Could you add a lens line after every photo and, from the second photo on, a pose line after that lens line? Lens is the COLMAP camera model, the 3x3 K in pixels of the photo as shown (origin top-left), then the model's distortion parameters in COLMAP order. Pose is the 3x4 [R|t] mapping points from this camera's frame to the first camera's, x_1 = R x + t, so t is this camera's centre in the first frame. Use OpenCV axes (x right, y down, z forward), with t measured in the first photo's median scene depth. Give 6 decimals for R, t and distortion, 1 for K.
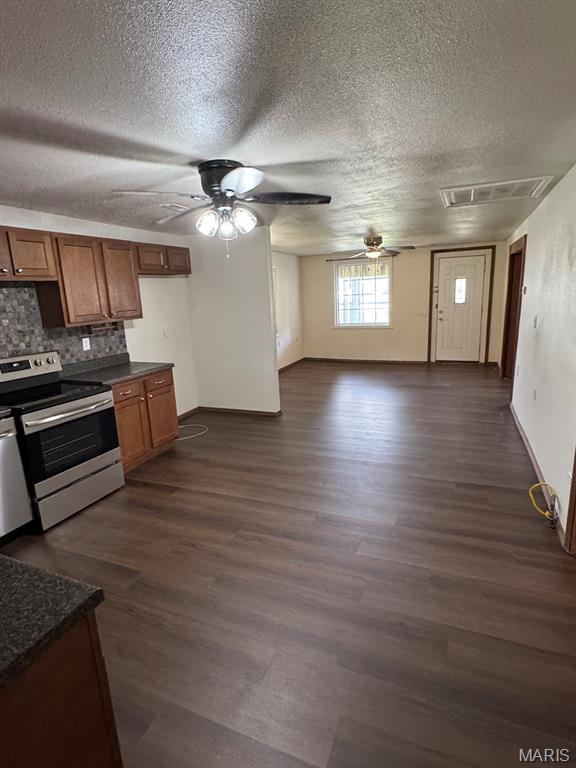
lens RADIAL K [[402.6, 0, 288.0], [0, 402.6, 384.0], [0, 0, 1]] dist [-0.004077, -0.000512]
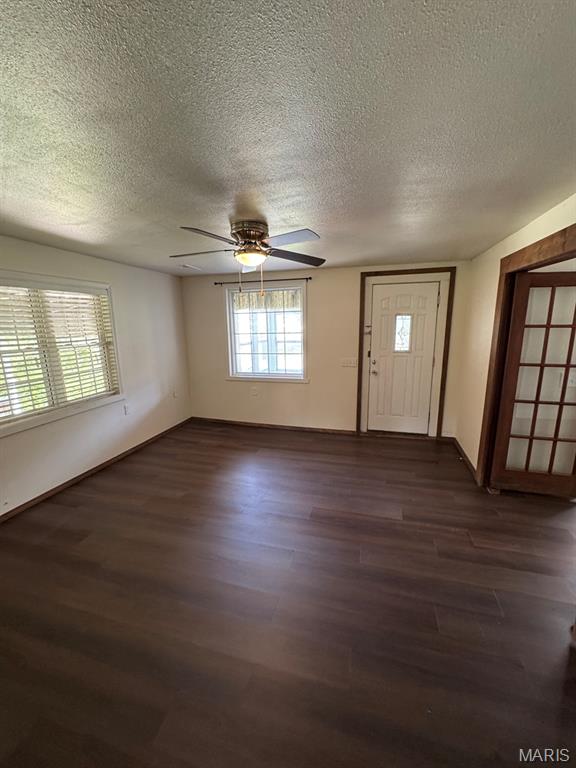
lens RADIAL K [[309.7, 0, 288.0], [0, 309.7, 384.0], [0, 0, 1]] dist [0.000786, -0.000017]
pose [[0.991387, 0.003274, 0.130928, 0.180760], [0.000490, 0.999588, -0.028705, -0.141255], [-0.130968, 0.028522, 0.990976, 0.548740]]
